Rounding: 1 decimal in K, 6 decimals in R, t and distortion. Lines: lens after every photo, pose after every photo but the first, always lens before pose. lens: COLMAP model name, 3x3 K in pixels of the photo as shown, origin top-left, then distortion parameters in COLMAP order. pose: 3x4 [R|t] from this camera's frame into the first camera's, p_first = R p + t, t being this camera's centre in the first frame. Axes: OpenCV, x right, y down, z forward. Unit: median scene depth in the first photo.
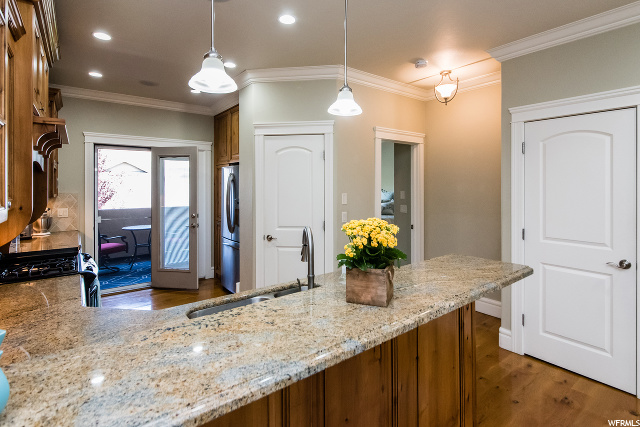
lens RADIAL K [[299.7, 0, 318.9], [0, 299.7, 186.5], [0, 0, 1]] dist [0.002272, 0.000140]
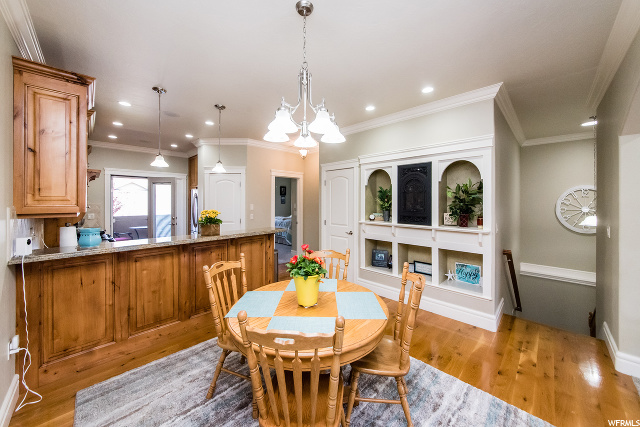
lens RADIAL K [[234.2, 0, 321.0], [0, 234.2, 201.0], [0, 0, 1]] dist [-0.010605, -0.000108]
pose [[0.994270, 0.002958, 0.106853, 0.328348], [-0.002744, 0.999994, -0.002147, 0.003449], [-0.106858, 0.001841, 0.994273, -0.485185]]
